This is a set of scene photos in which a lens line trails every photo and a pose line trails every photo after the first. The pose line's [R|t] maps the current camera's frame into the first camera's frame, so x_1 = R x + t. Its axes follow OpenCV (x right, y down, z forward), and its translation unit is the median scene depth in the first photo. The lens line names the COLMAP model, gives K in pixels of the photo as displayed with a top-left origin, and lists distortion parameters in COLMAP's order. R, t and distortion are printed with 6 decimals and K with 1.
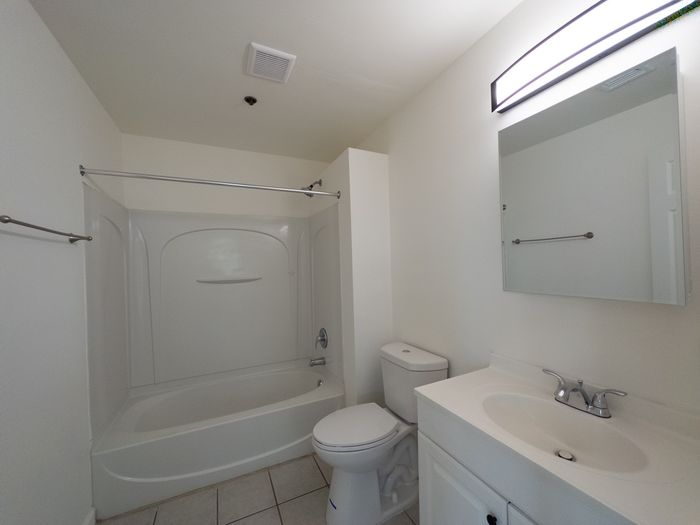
lens RADIAL K [[280.1, 0, 350.0], [0, 280.1, 262.5], [0, 0, 1]] dist [-0.000589, 0.000114]
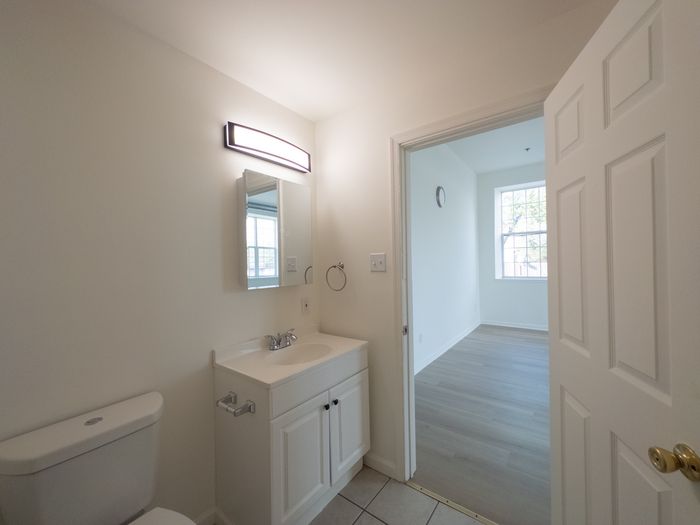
lens RADIAL K [[280.1, 0, 350.0], [0, 280.1, 262.5], [0, 0, 1]] dist [-0.000589, 0.000114]
pose [[-0.452127, 0.039878, 0.891062, -0.800830], [0.027033, 0.999154, -0.030999, 0.025808], [-0.891544, 0.010073, -0.452823, 1.091361]]
